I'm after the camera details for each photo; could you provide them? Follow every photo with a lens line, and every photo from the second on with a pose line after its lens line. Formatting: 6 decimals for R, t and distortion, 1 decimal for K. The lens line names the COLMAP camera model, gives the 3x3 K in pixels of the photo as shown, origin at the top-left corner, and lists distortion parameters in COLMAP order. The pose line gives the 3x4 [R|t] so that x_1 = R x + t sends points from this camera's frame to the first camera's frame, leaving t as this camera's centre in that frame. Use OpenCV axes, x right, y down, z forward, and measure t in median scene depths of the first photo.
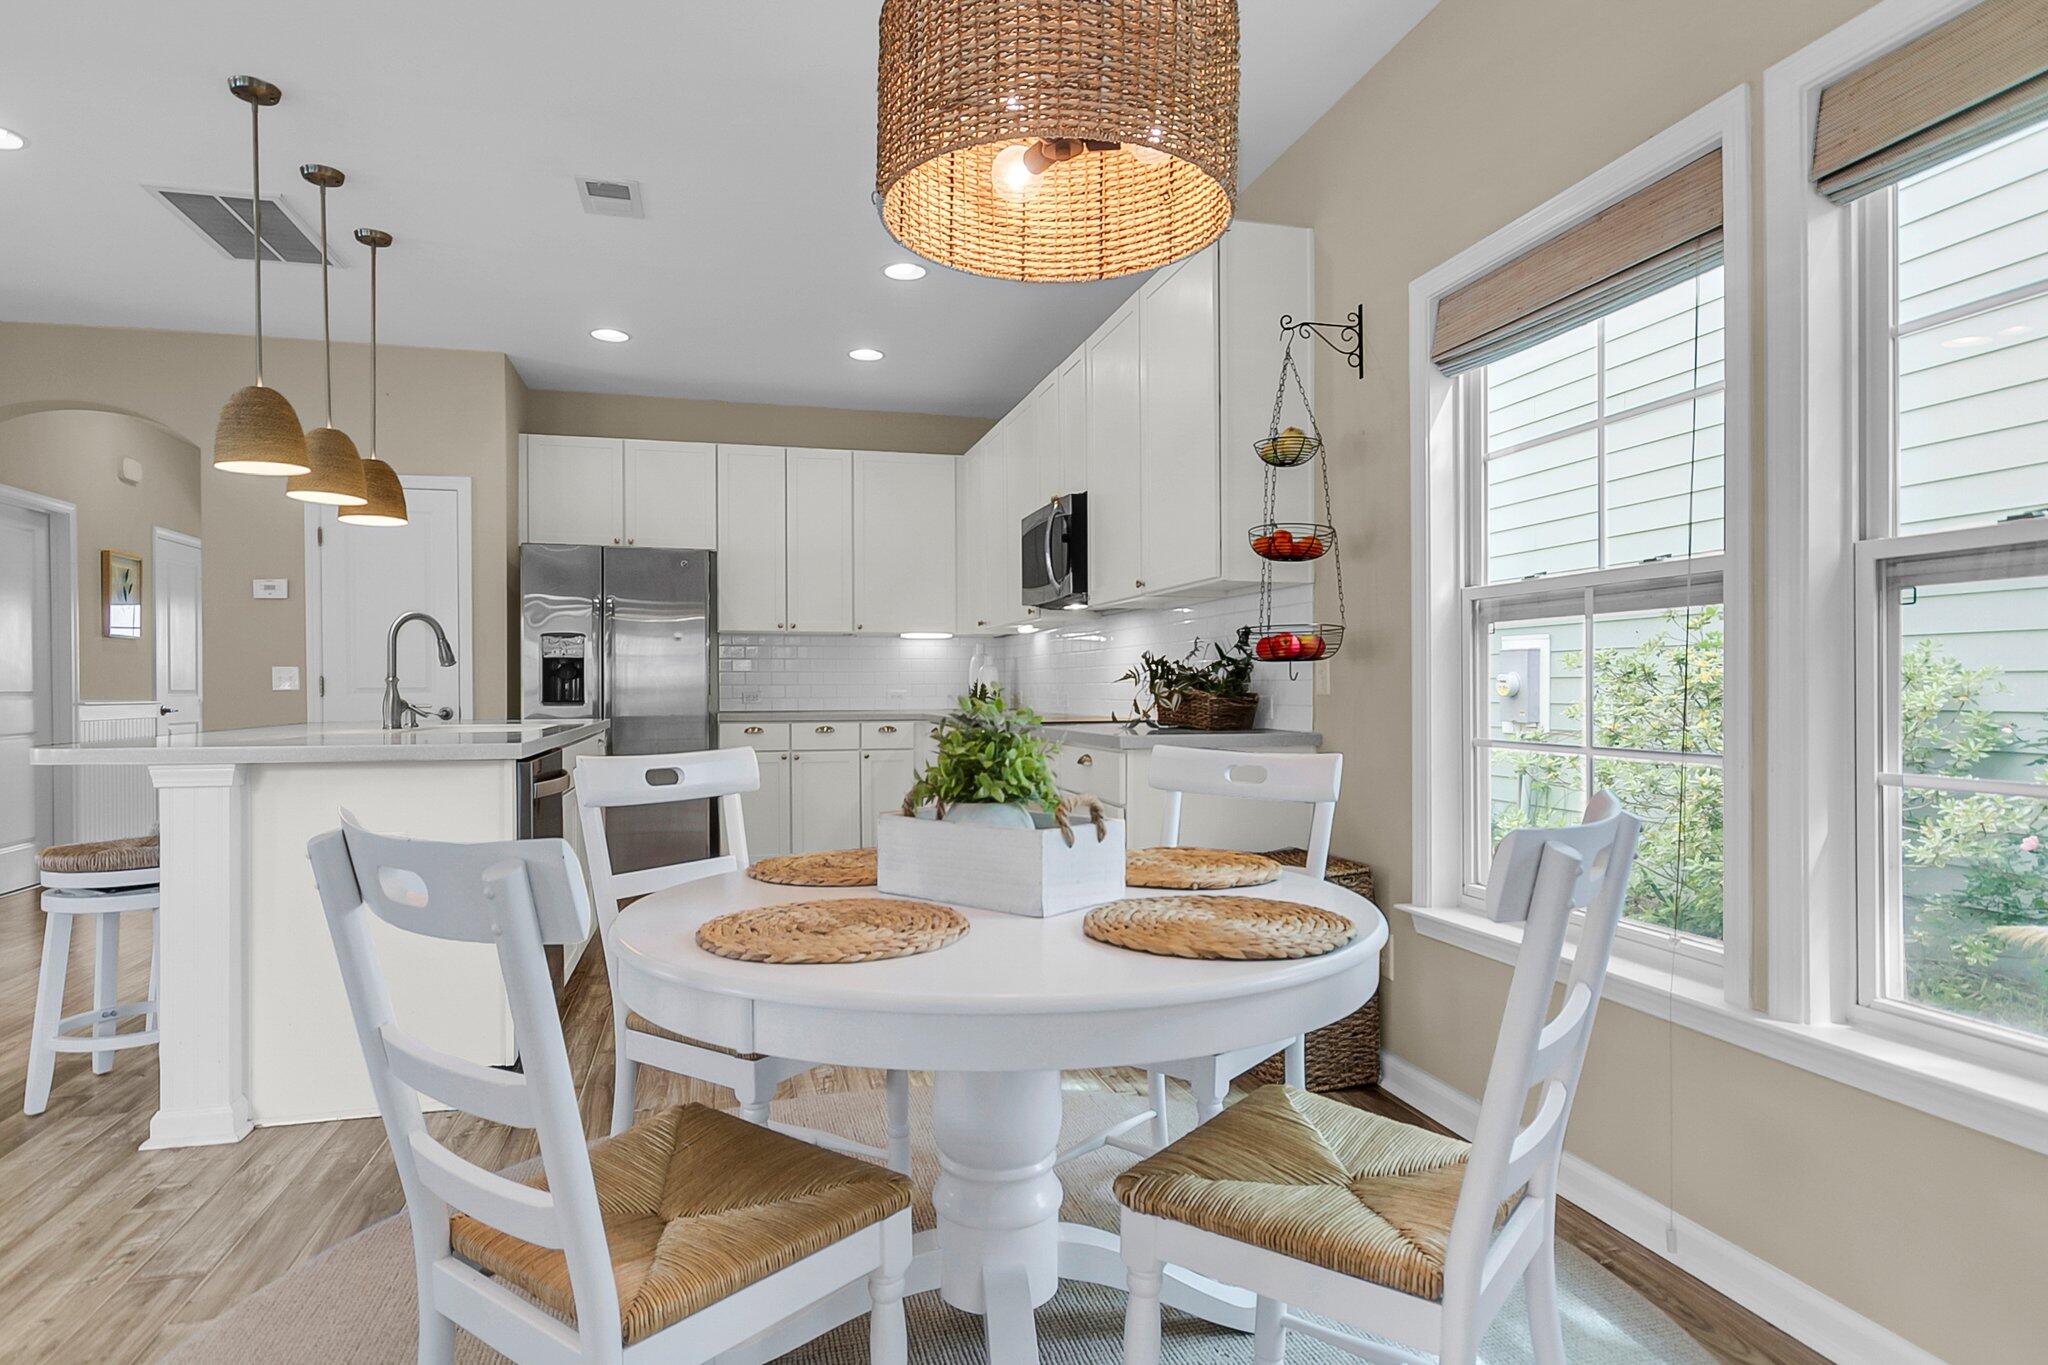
lens RADIAL K [[1195.9, 0, 1030.8], [0, 1195.9, 688.3], [0, 0, 1]] dist [0.003641, 0.000729]
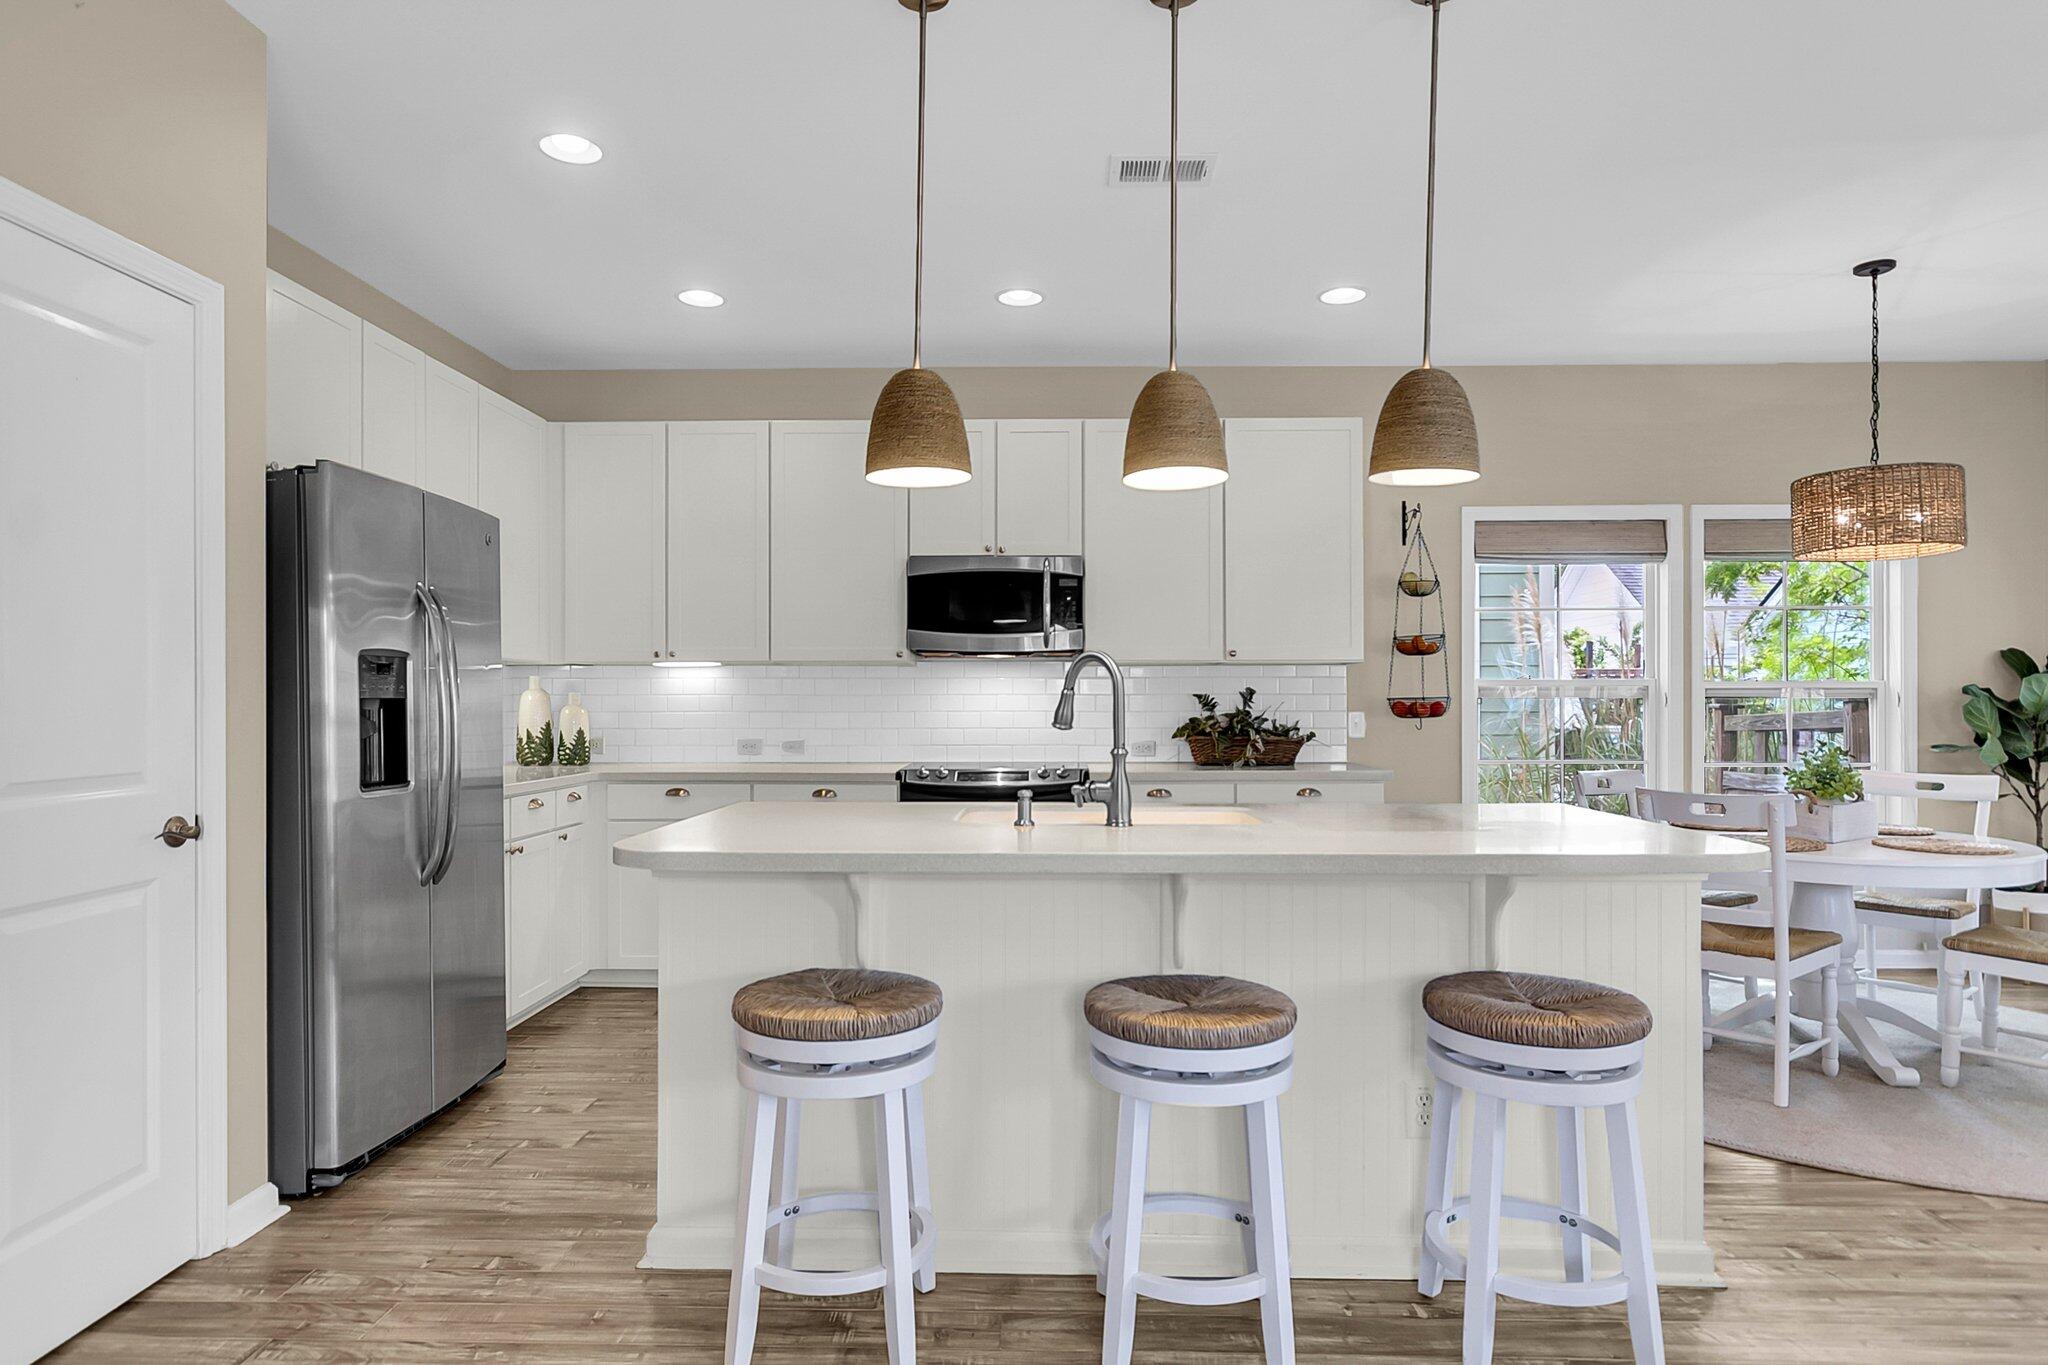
lens RADIAL K [[1195.9, 0, 1030.8], [0, 1195.9, 688.3], [0, 0, 1]] dist [0.003641, 0.000729]
pose [[0.251672, 0.008948, 0.967771, -0.909215], [0.003084, 0.999945, -0.010047, -0.026394], [-0.967808, 0.005513, 0.251630, 0.666476]]
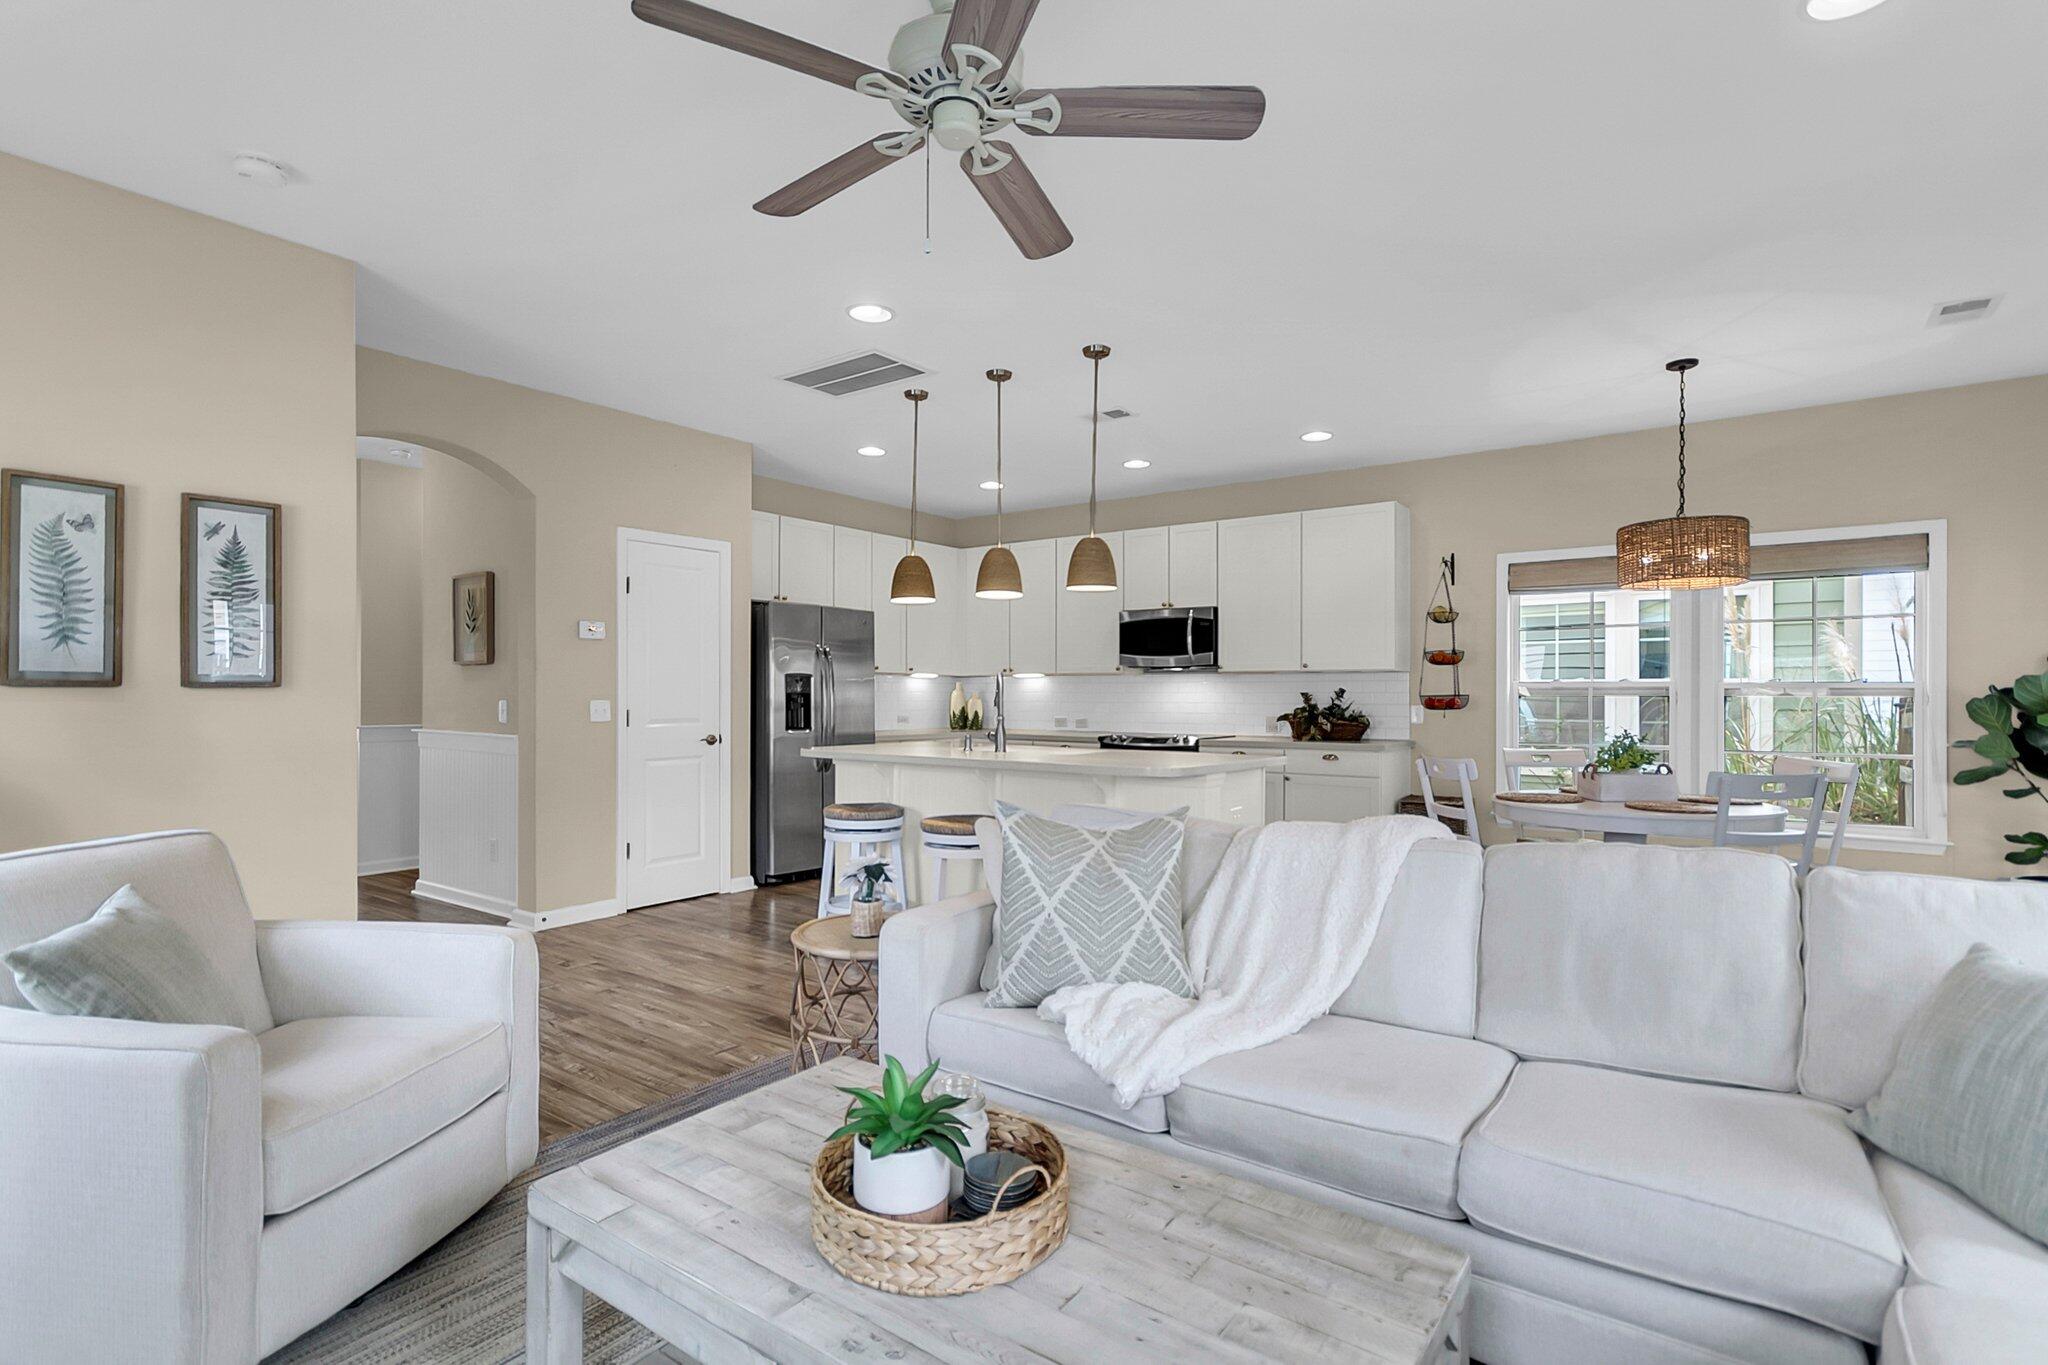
lens RADIAL K [[988.0, 0, 1024.0], [0, 988.0, 682.5], [0, 0, 1]] dist [-0.000203, 0.000165]
pose [[0.764854, 0.012964, 0.644074, -0.980640], [-0.002563, 0.999851, -0.017081, -0.021402], [-0.644199, 0.011414, 0.764773, 0.042378]]
